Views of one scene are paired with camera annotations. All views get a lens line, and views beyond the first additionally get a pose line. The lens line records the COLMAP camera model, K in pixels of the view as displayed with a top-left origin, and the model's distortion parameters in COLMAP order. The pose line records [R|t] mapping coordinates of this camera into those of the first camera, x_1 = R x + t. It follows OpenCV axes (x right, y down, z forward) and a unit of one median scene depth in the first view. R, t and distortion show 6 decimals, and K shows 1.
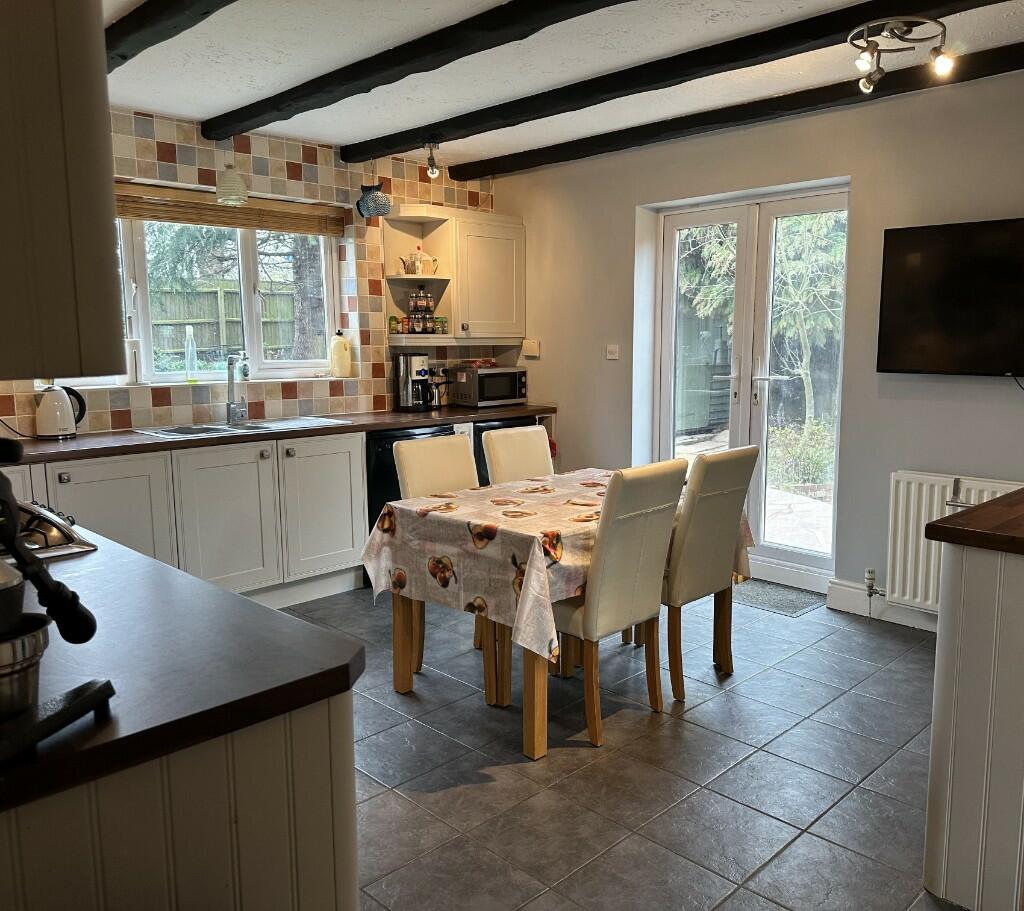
lens RADIAL K [[866.7, 0, 512.6], [0, 866.7, 461.1], [0, 0, 1]] dist [-0.005249, -0.018257]
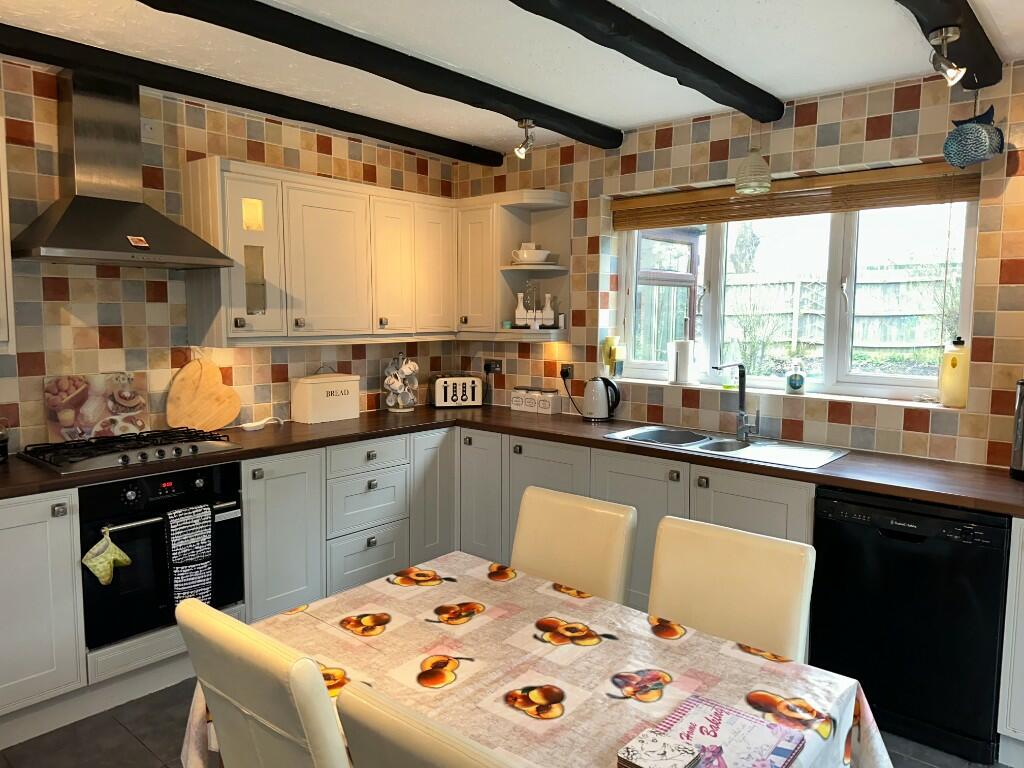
lens RADIAL K [[716.9, 0, 510.2], [0, 716.9, 380.0], [0, 0, 1]] dist [0.064477, -0.075072]
pose [[0.093197, 0.092415, -0.991350, 0.356814], [-0.151663, 0.985381, 0.077600, -0.115704], [0.984029, 0.143119, 0.105850, 0.634659]]
